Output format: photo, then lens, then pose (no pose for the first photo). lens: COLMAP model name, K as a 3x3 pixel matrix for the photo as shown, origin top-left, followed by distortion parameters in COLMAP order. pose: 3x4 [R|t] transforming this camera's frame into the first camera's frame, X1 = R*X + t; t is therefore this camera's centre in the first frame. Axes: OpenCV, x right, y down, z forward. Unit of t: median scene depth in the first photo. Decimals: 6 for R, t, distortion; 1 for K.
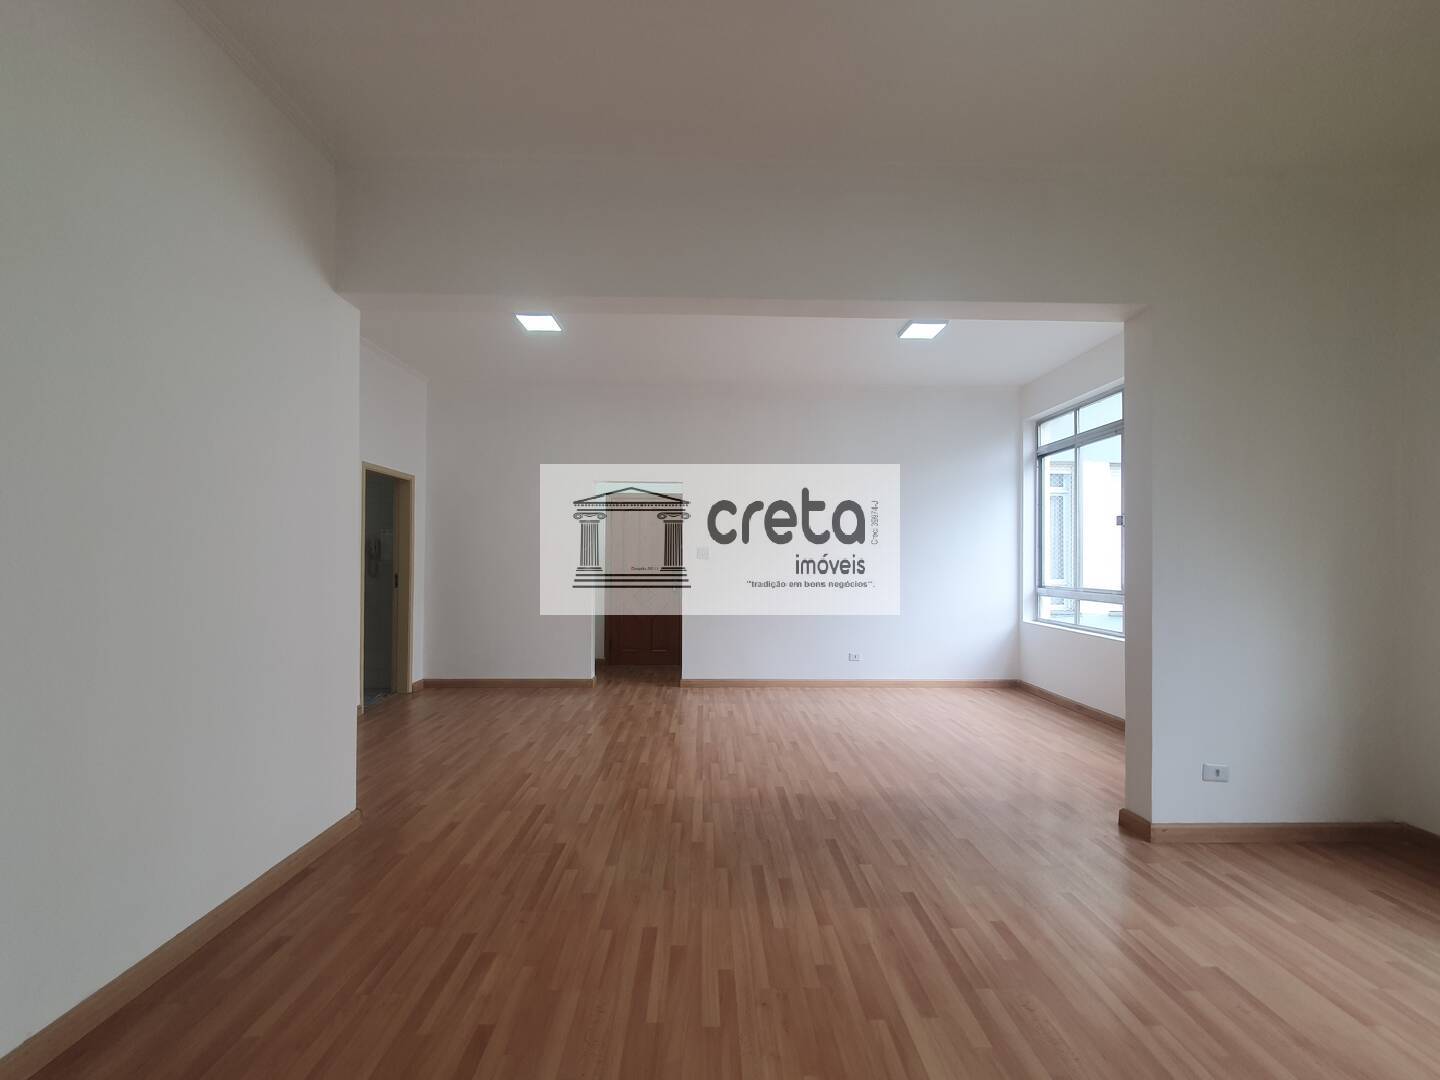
lens RADIAL K [[571.1, 0, 720.5], [0, 571.1, 551.6], [0, 0, 1]] dist [0.006593, 0.001259]
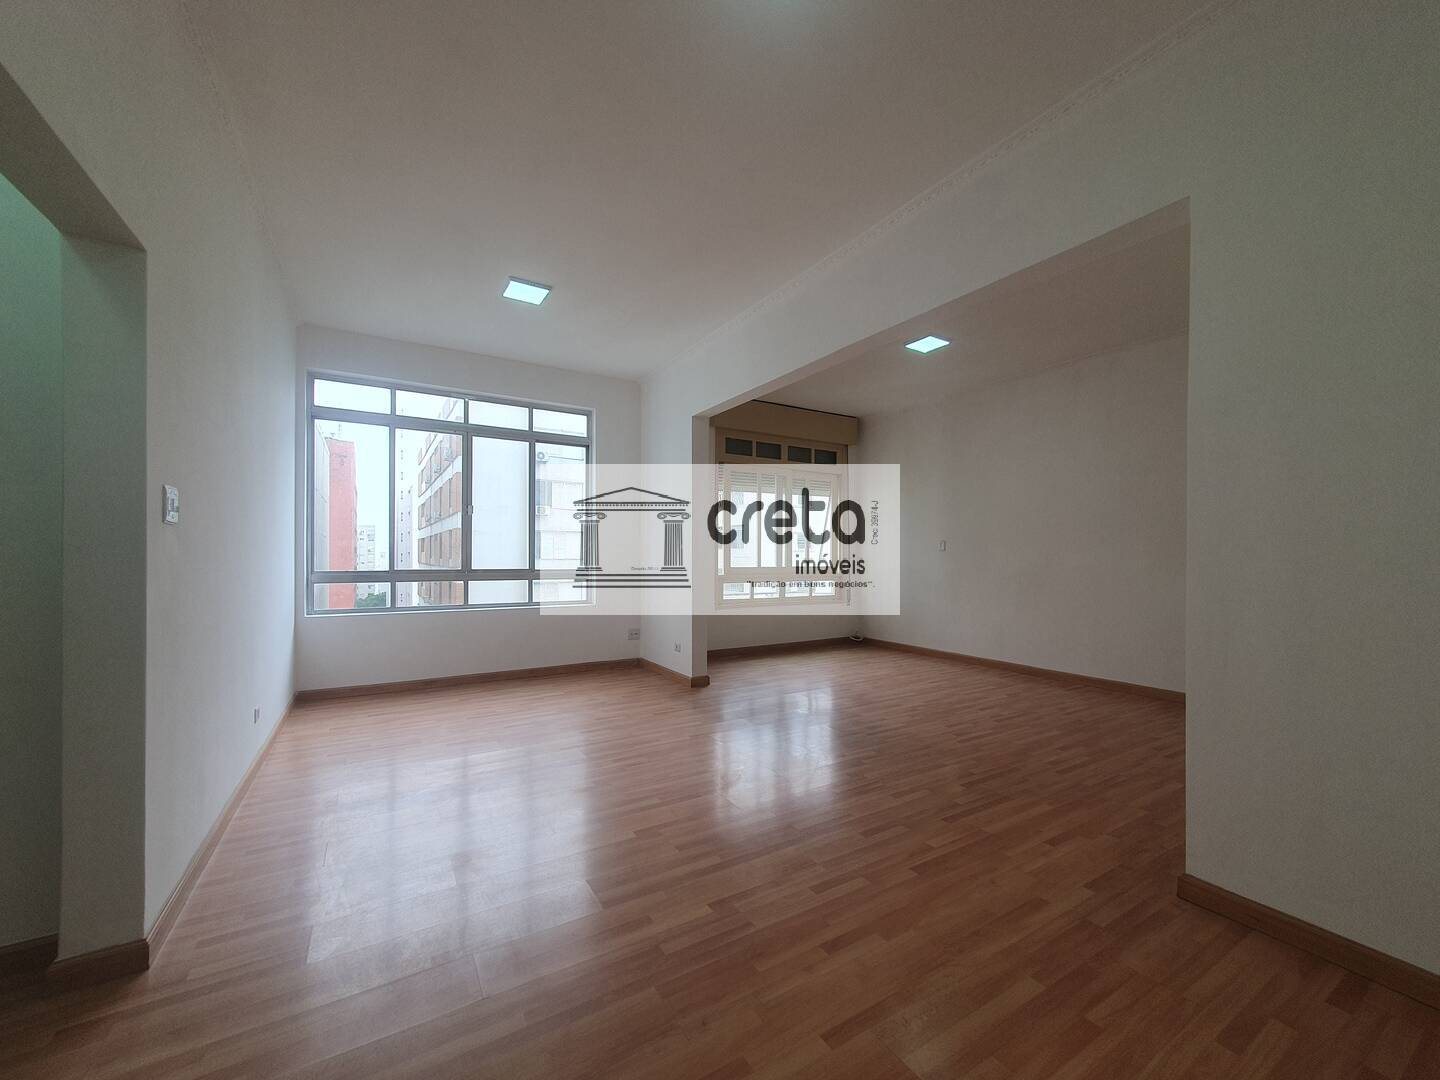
lens RADIAL K [[571.1, 0, 720.9], [0, 571.1, 553.4], [0, 0, 1]] dist [0.006593, 0.001259]
pose [[-0.495395, -0.006142, 0.868646, -0.715871], [-0.020484, 0.999780, -0.004613, 0.037657], [-0.868426, -0.020078, -0.495412, 1.384026]]
